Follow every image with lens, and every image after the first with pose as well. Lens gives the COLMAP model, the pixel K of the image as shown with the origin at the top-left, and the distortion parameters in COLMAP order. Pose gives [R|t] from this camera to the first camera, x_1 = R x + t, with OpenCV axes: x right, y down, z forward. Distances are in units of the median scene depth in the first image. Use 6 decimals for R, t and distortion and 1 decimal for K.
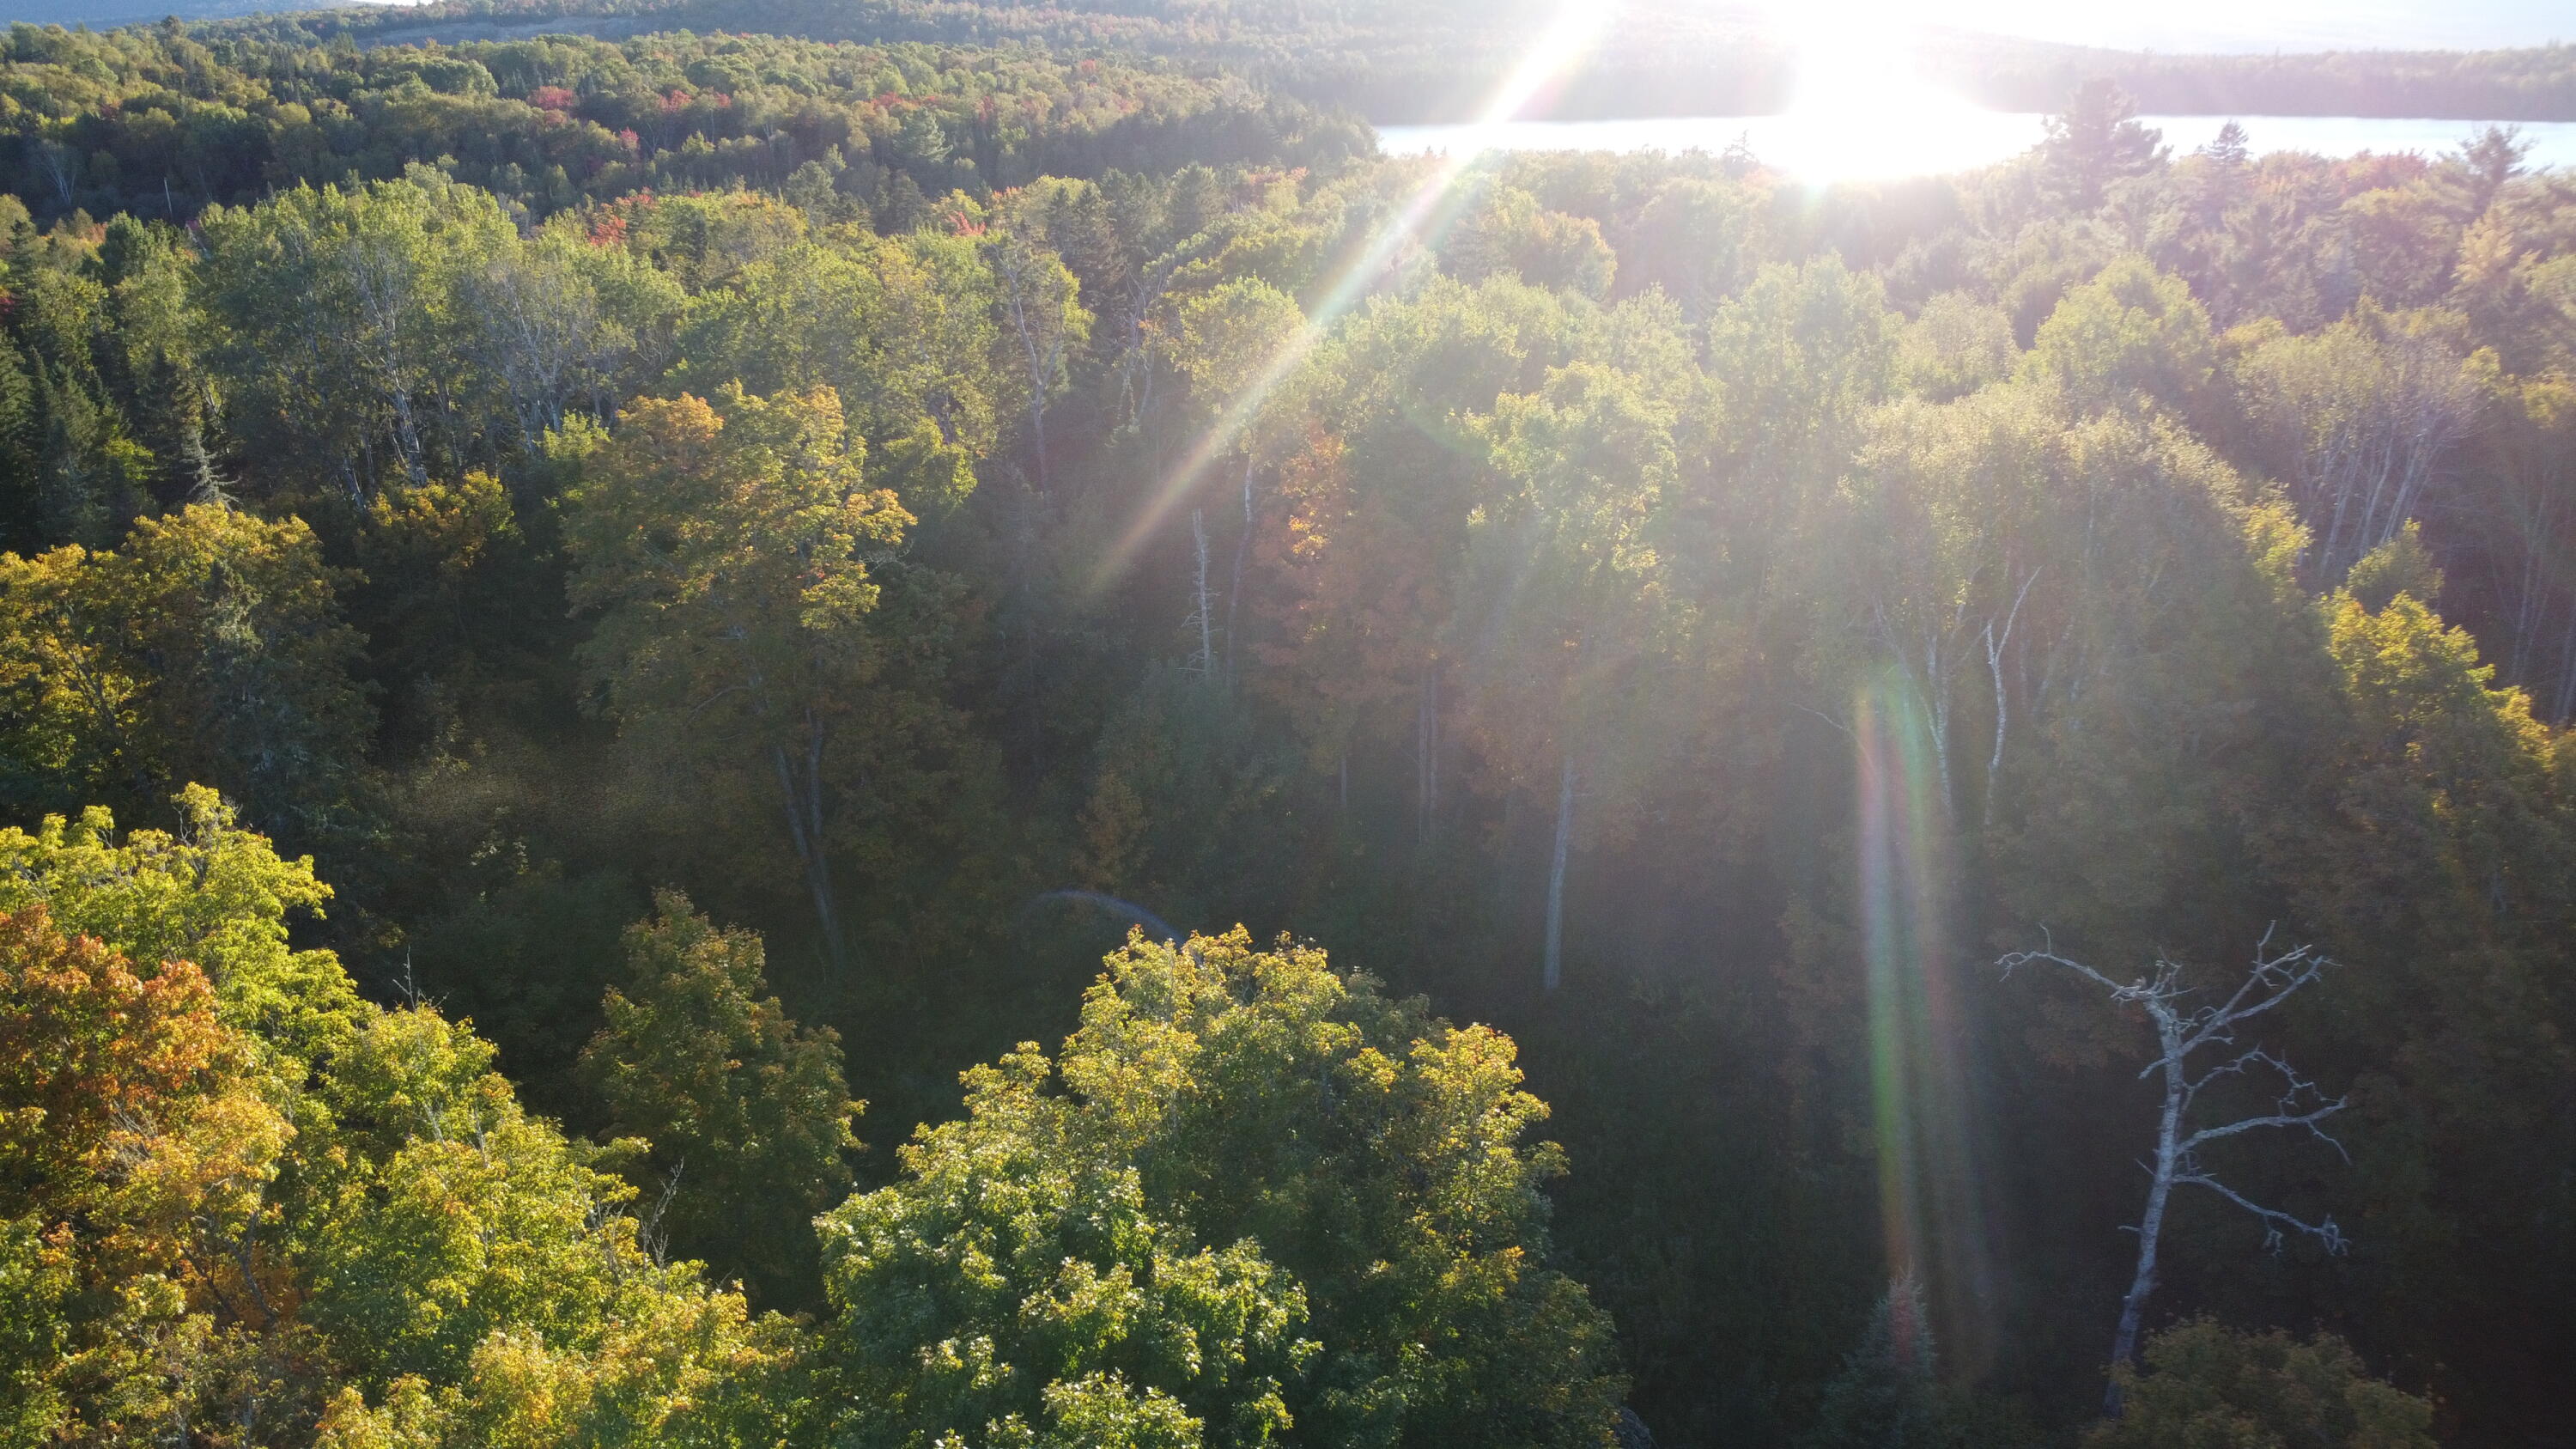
lens RADIAL K [[1879.7, 0, 1283.1], [0, 1879.7, 733.8], [0, 0, 1]] dist [-0.021377, -0.019144]
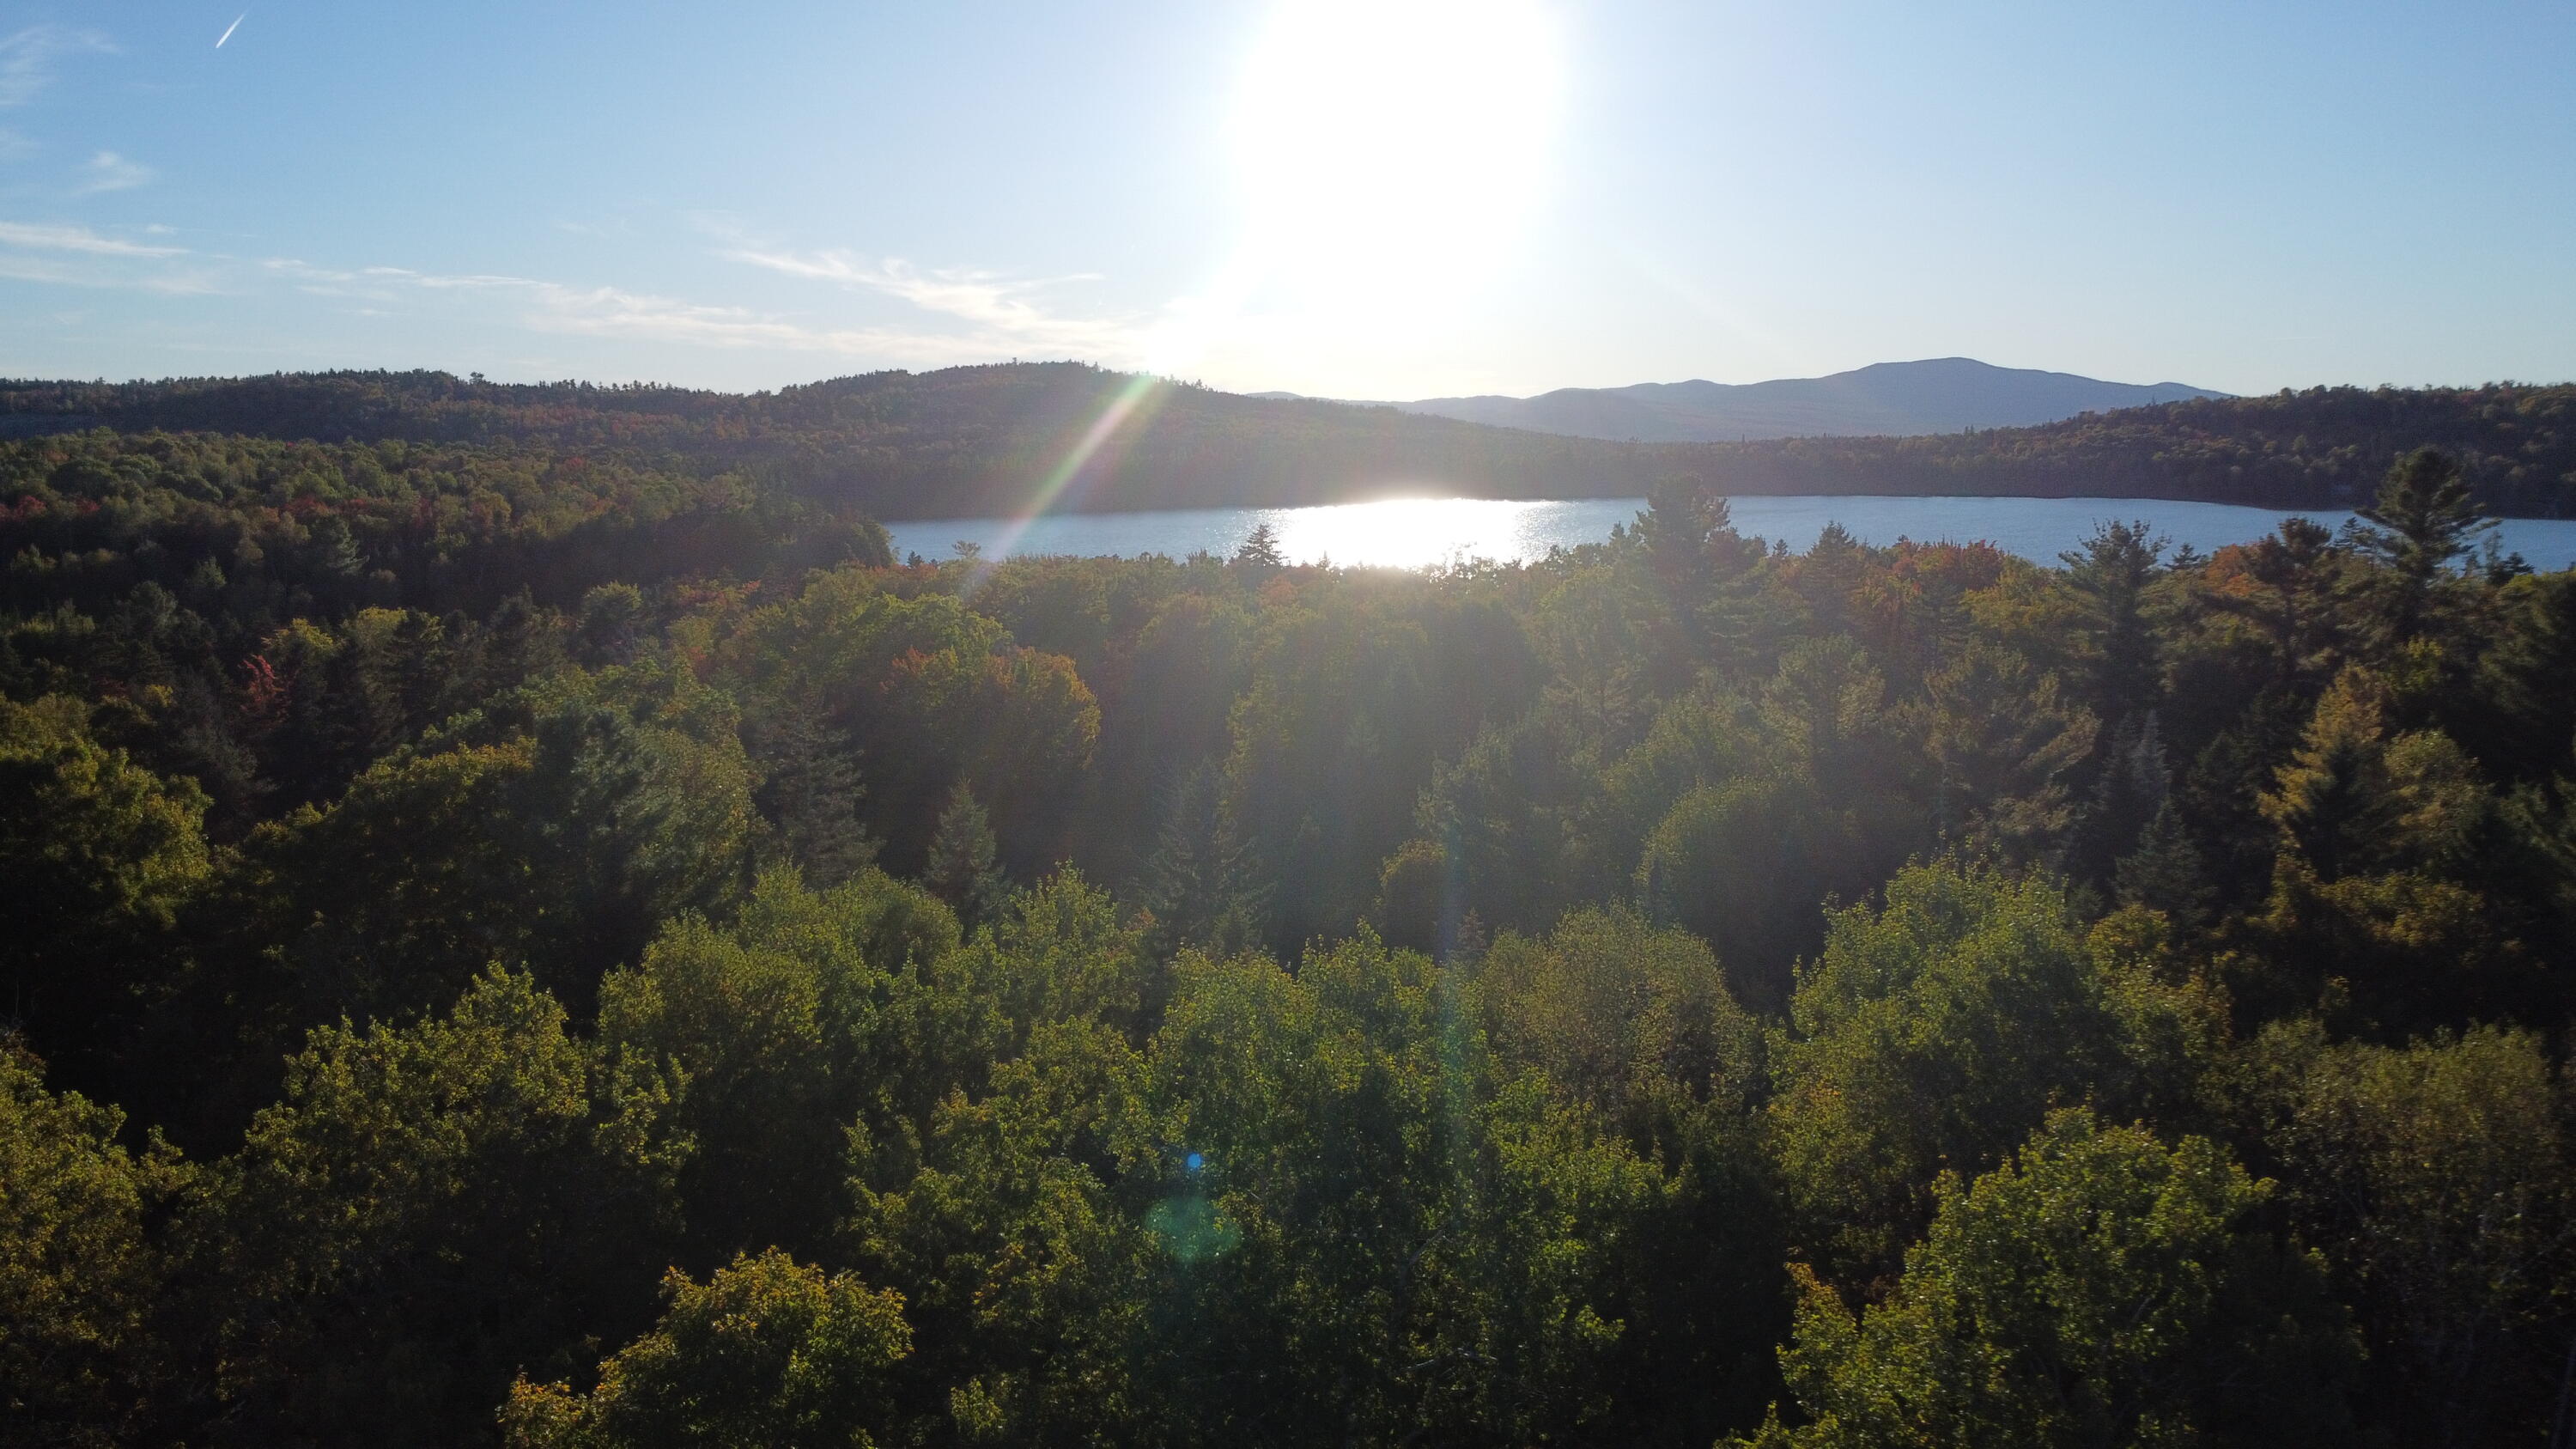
lens RADIAL K [[1879.7, 0, 1283.1], [0, 1879.7, 733.8], [0, 0, 1]] dist [-0.021377, -0.019144]
pose [[0.972952, -0.037659, 0.227917, 0.032799], [0.081593, 0.979052, -0.186544, -0.040113], [-0.216117, 0.200095, 0.955644, 0.108115]]
